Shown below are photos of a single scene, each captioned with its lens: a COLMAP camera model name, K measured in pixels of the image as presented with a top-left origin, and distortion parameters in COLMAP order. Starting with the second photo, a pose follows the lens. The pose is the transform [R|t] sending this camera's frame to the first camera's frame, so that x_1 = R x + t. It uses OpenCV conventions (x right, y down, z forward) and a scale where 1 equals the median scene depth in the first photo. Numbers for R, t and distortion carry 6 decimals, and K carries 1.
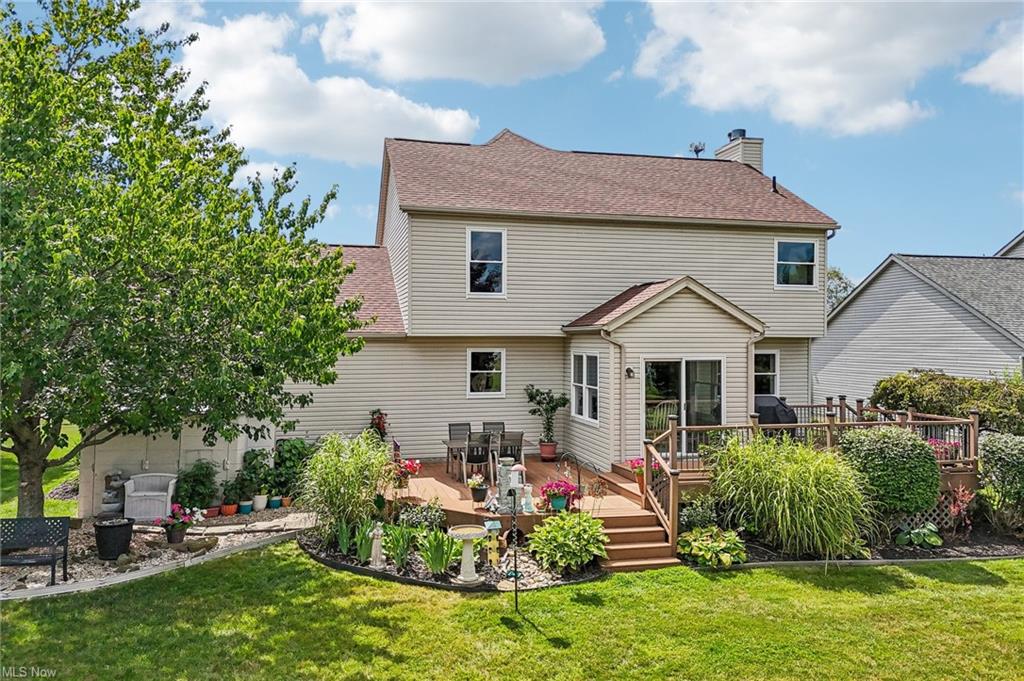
lens RADIAL K [[717.3, 0, 512.0], [0, 717.3, 340.5], [0, 0, 1]] dist [0.057166, -0.044058]
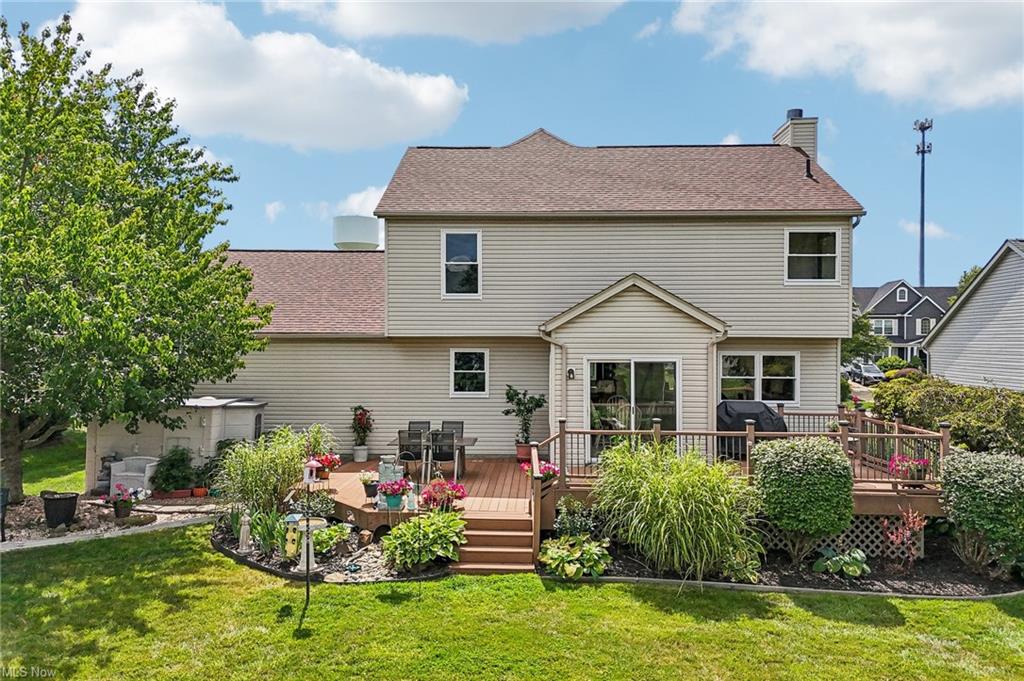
lens RADIAL K [[717.3, 0, 512.0], [0, 717.3, 340.5], [0, 0, 1]] dist [0.057166, -0.044058]
pose [[0.965665, 0.000882, -0.259789, 0.338688], [-0.001166, 0.999999, -0.000939, 0.000555], [0.259788, 0.001210, 0.965665, 0.043576]]
